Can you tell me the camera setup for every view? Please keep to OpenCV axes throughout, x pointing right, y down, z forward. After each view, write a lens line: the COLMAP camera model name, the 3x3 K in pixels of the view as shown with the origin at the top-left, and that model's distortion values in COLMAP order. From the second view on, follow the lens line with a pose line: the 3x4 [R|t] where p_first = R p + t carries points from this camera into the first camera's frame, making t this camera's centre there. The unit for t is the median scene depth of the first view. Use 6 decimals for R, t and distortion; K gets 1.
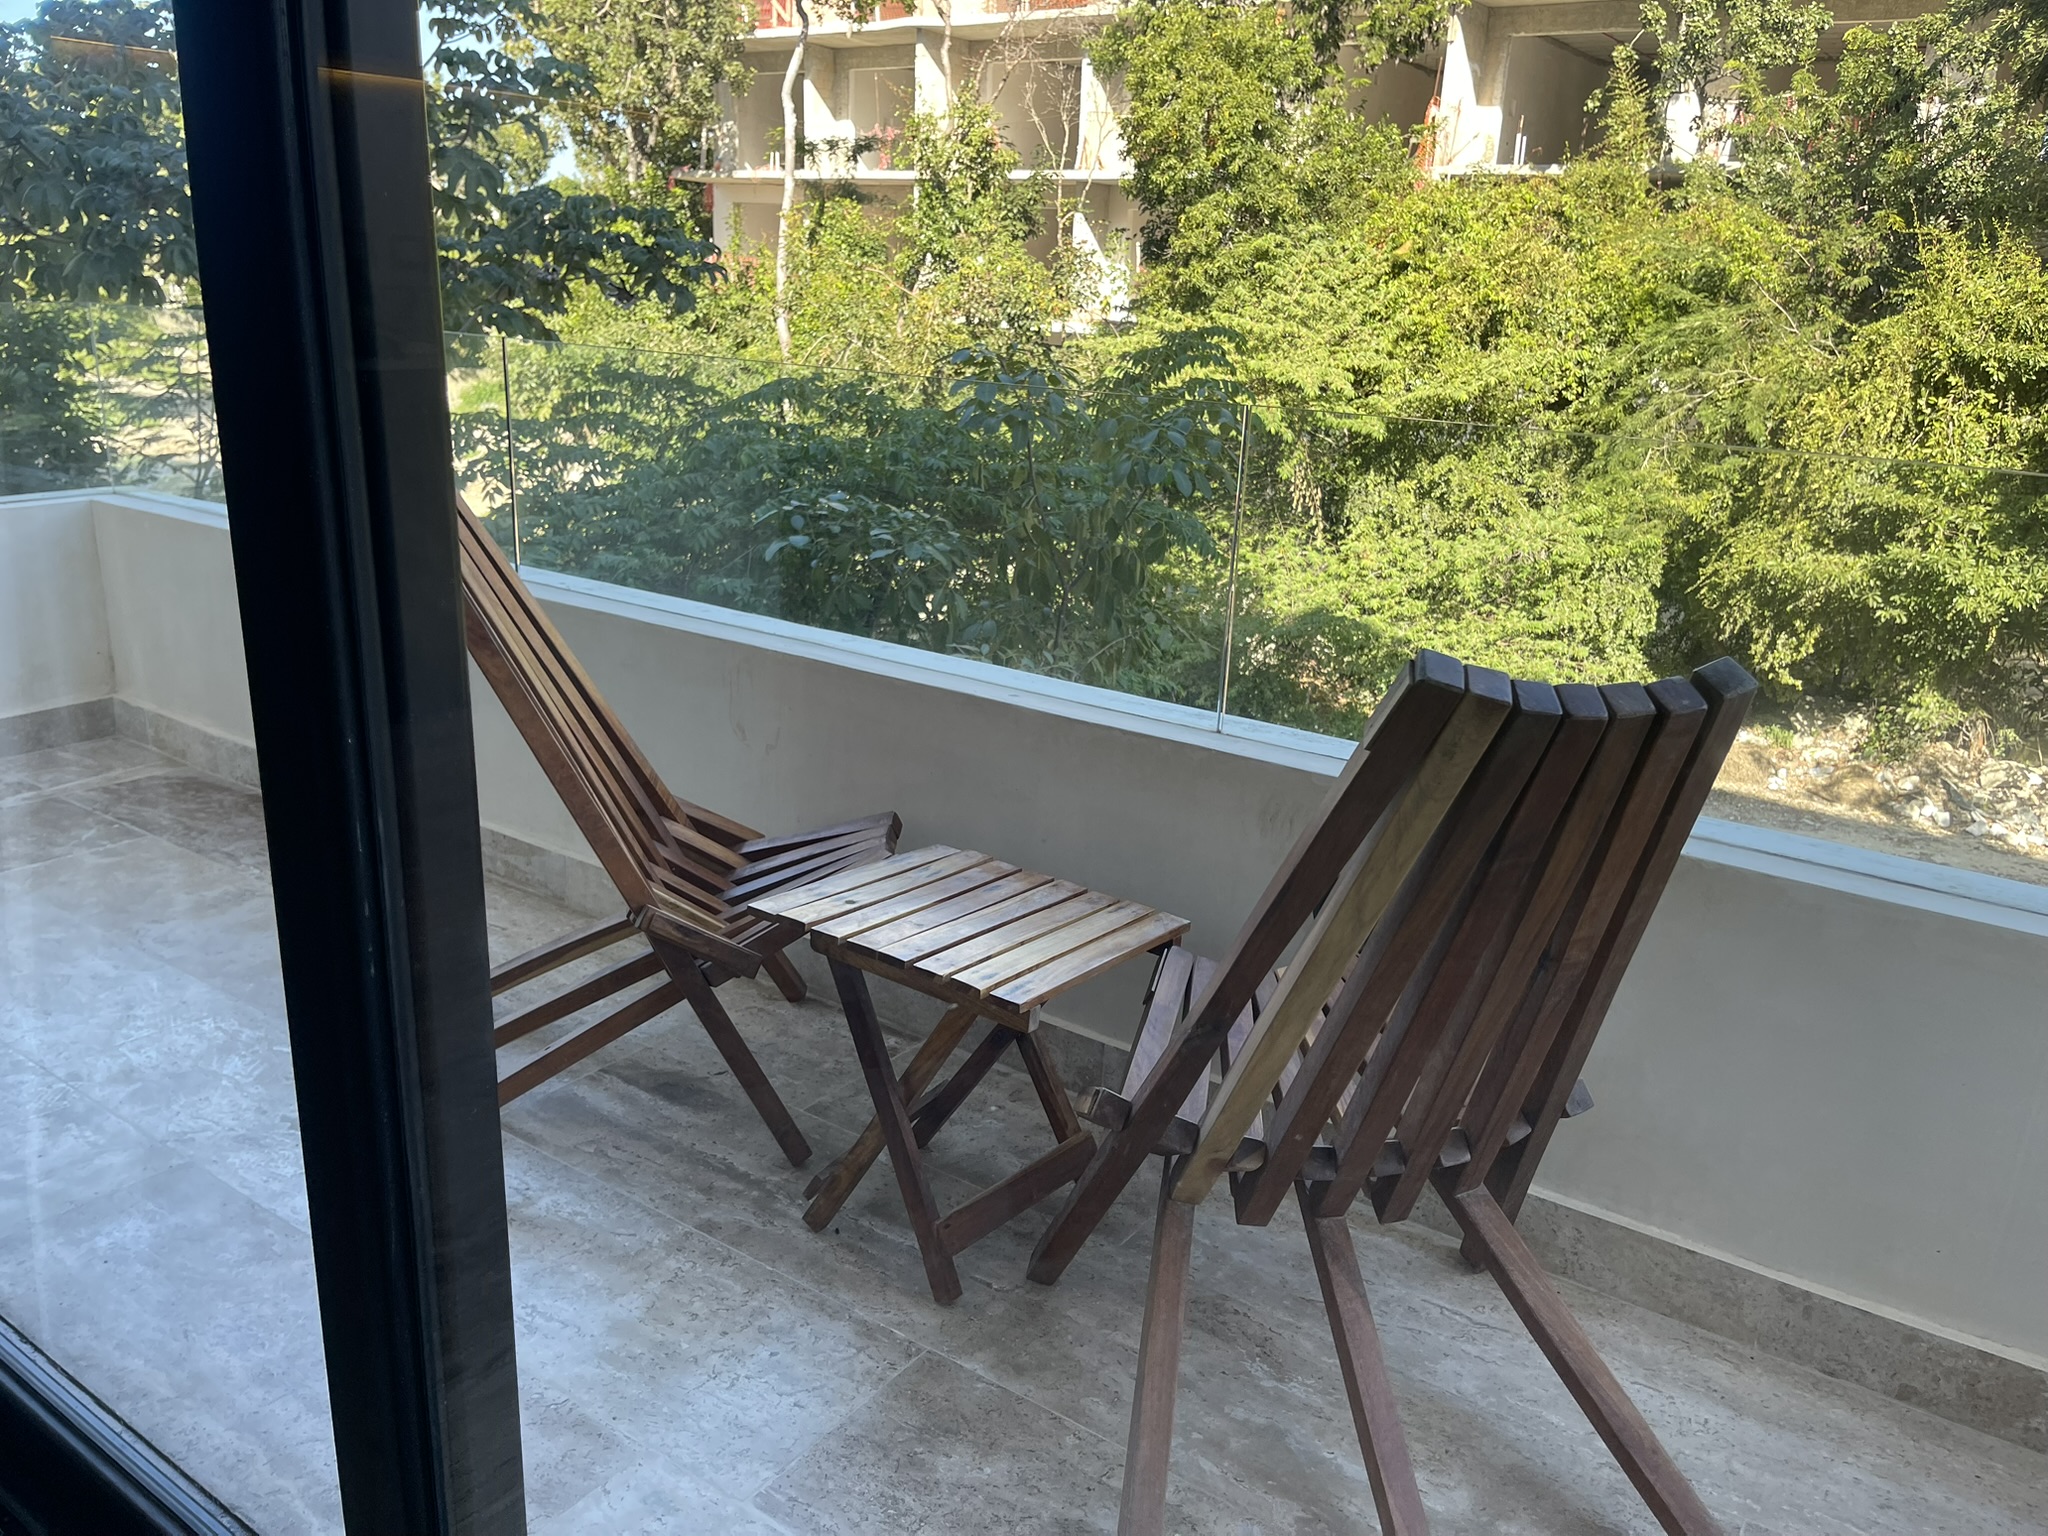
lens RADIAL K [[1525.2, 0, 1024.0], [0, 1525.2, 768.0], [0, 0, 1]] dist [0.110304, -0.138308]
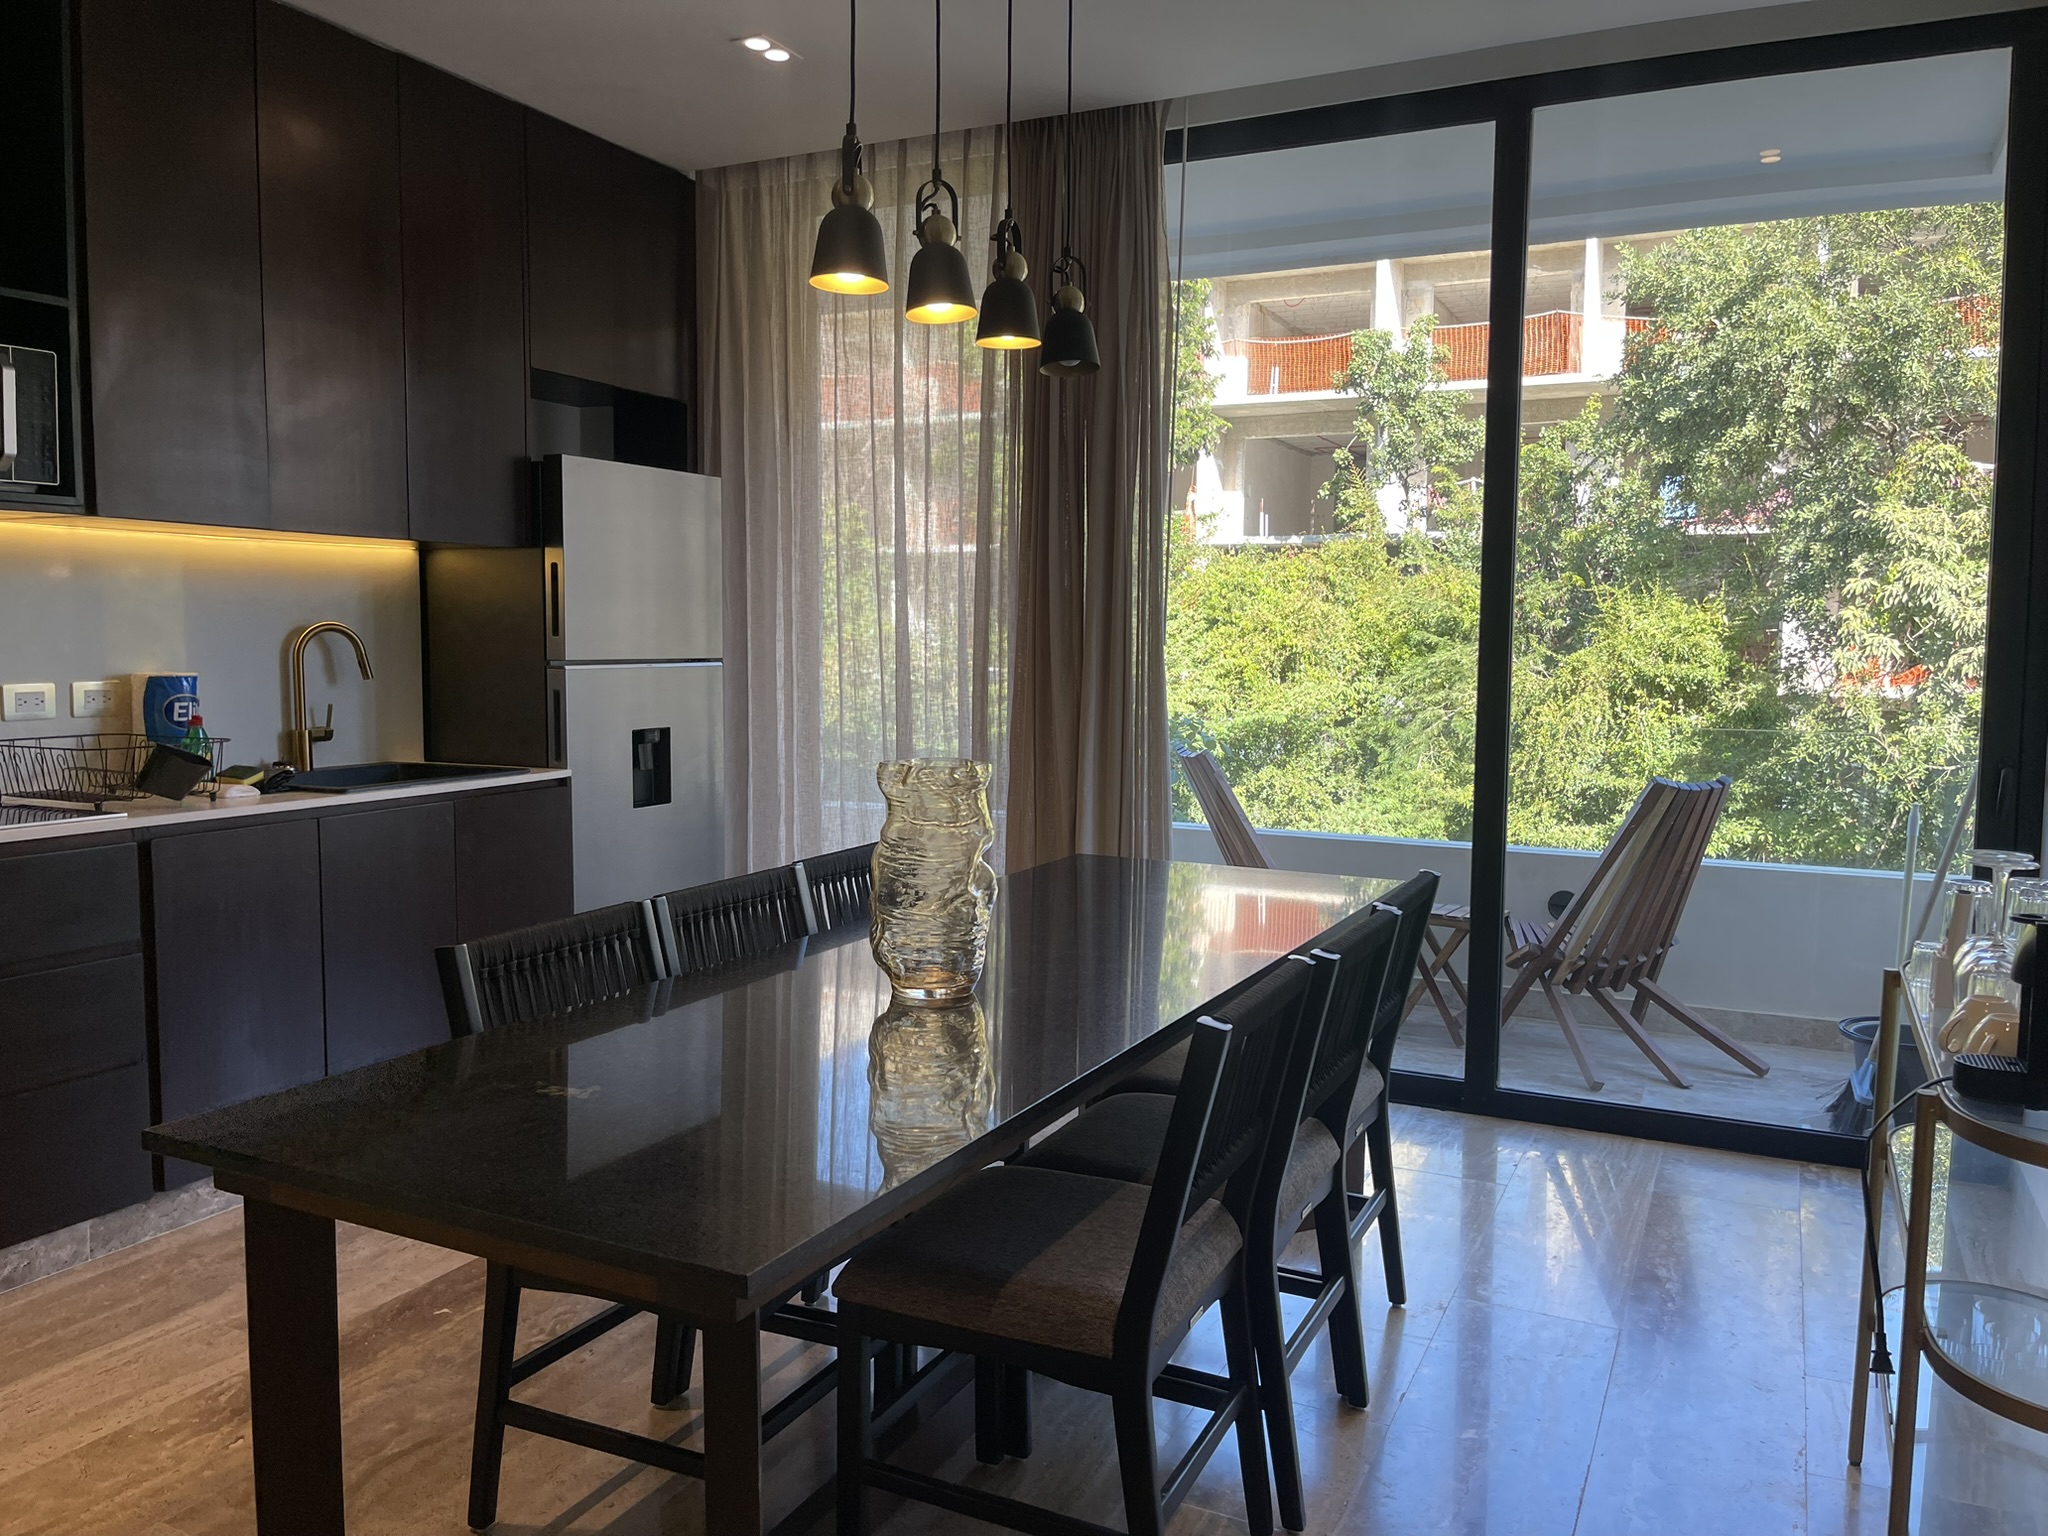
lens RADIAL K [[1517.9, 0, 1024.0], [0, 1517.9, 768.0], [0, 0, 1]] dist [0.078789, -0.120858]
pose [[0.985662, -0.050244, 0.161075, -0.118321], [0.083286, 0.975110, -0.205485, 0.034997], [-0.146742, 0.215954, 0.965314, -0.152803]]
